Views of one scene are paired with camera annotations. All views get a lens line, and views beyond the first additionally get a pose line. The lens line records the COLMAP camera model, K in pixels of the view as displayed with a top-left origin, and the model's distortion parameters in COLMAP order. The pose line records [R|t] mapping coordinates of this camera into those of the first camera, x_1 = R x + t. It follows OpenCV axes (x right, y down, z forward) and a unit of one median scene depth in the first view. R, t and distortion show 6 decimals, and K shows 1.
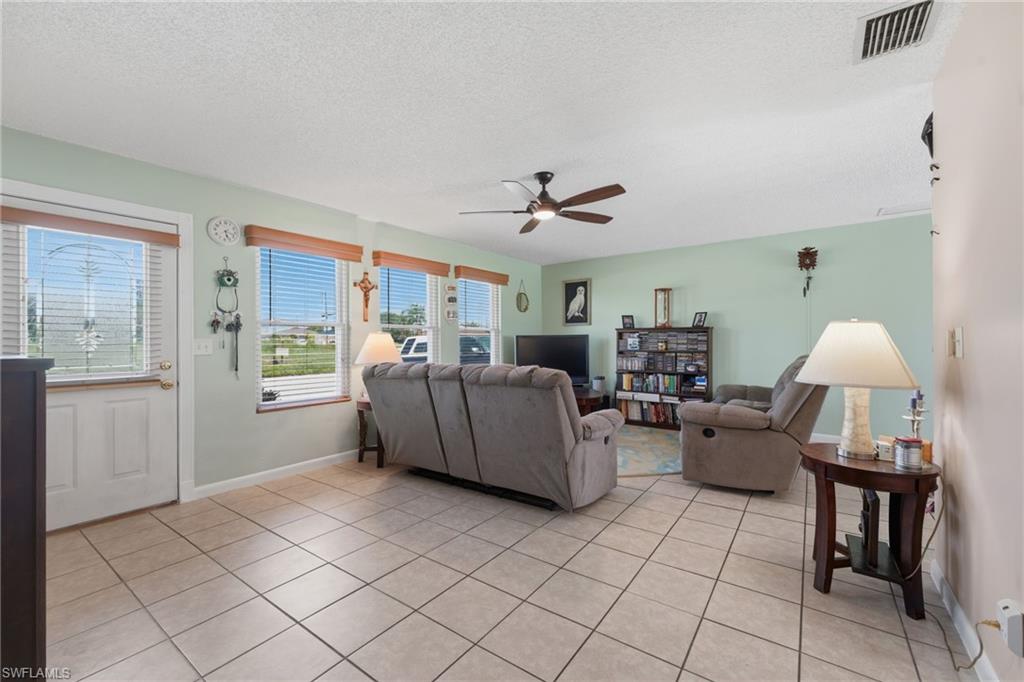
lens RADIAL K [[417.2, 0, 509.2], [0, 417.2, 344.6], [0, 0, 1]] dist [0.001107, 0.000158]
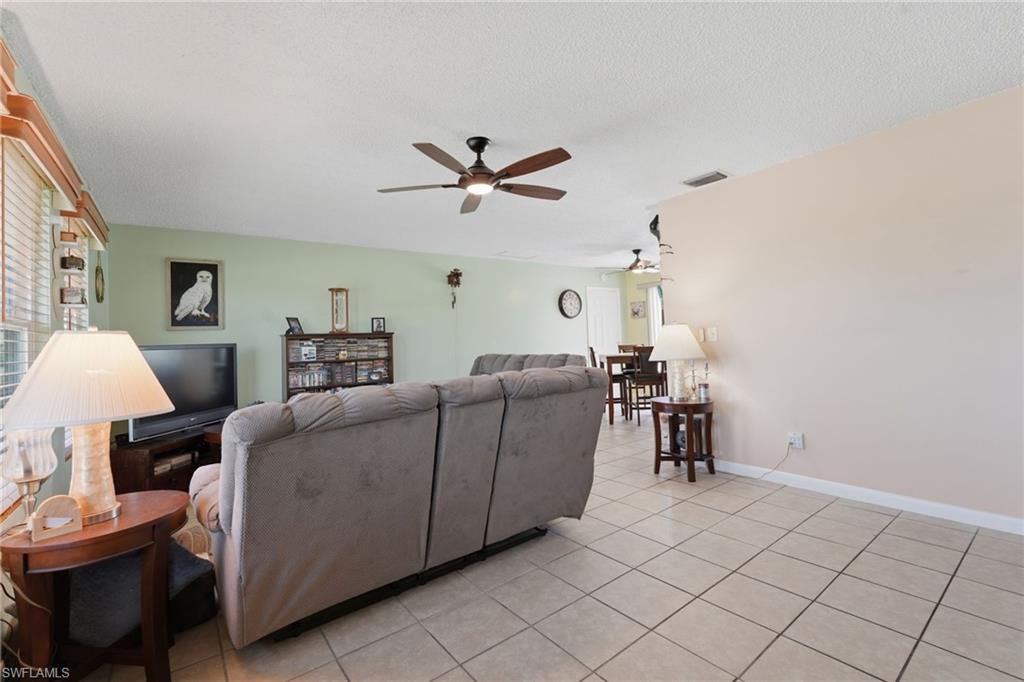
lens RADIAL K [[446.1, 0, 512.1], [0, 446.1, 326.3], [0, 0, 1]] dist [0.000086, 0.000027]
pose [[0.285715, 0.025926, 0.957964, -0.444019], [0.045941, 0.998114, -0.040715, -0.001392], [-0.957213, 0.055643, 0.283985, 0.418256]]
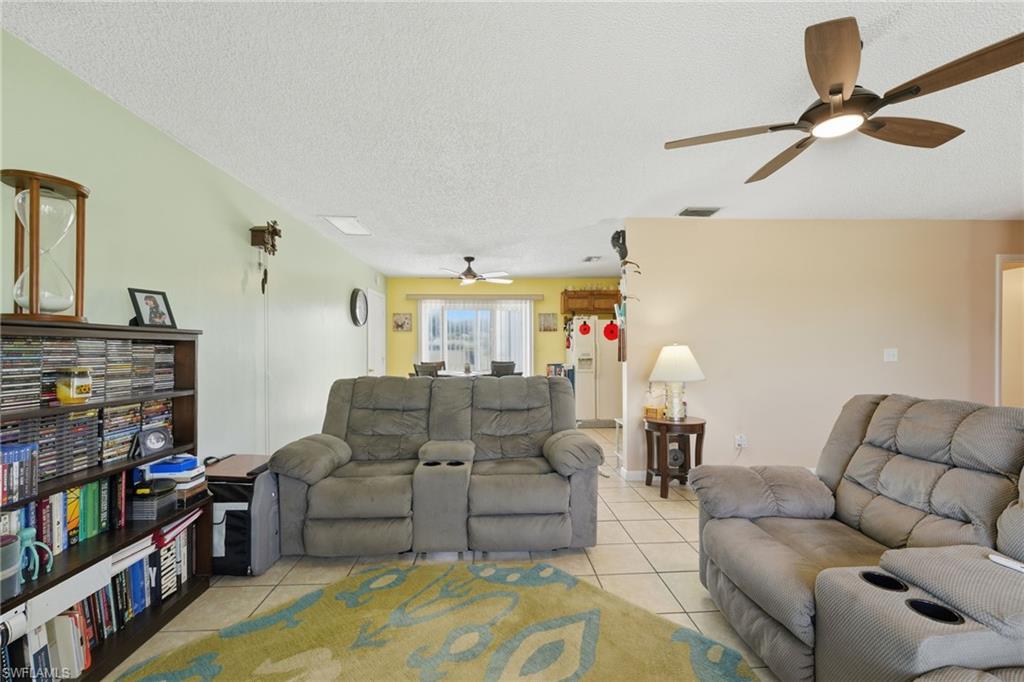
lens RADIAL K [[413.6, 0, 510.6], [0, 413.6, 341.0], [0, 0, 1]] dist [0.000258, 0.000024]
pose [[-0.627844, 0.018931, 0.778109, -0.040215], [0.013778, 0.999818, -0.013209, -0.021912], [-0.778217, 0.002428, -0.627990, 0.994359]]
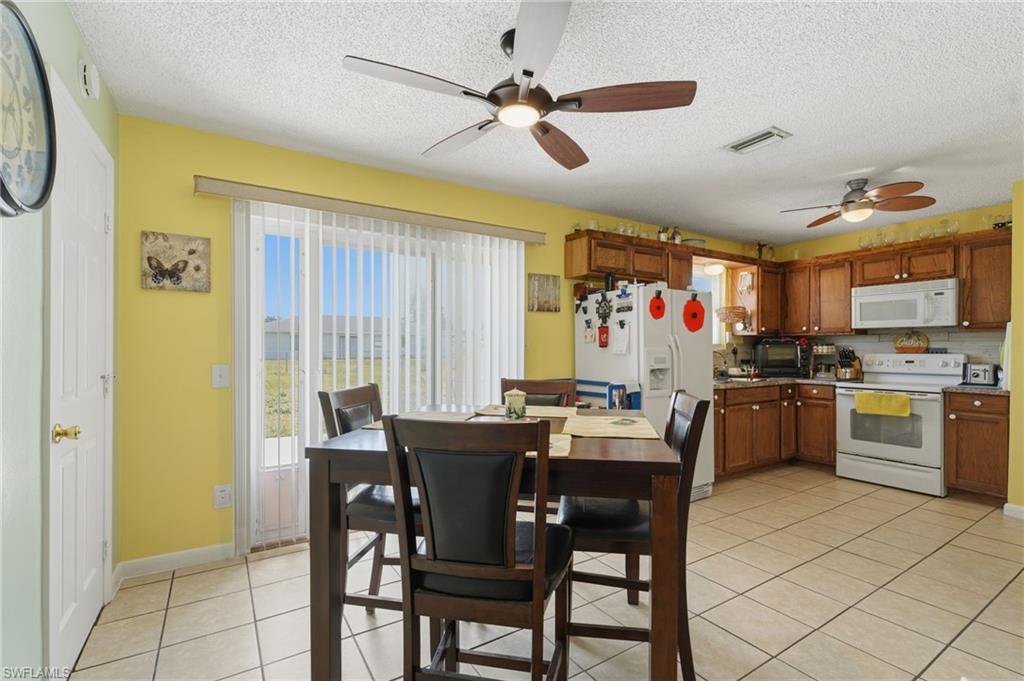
lens RADIAL K [[460.0, 0, 507.0], [0, 460.0, 351.1], [0, 0, 1]] dist [-0.000809, -0.000011]
pose [[-0.930978, -0.000269, 0.365076, 0.724406], [0.003886, 0.999936, 0.010644, -0.016019], [-0.365056, 0.011328, -0.930917, 0.746208]]
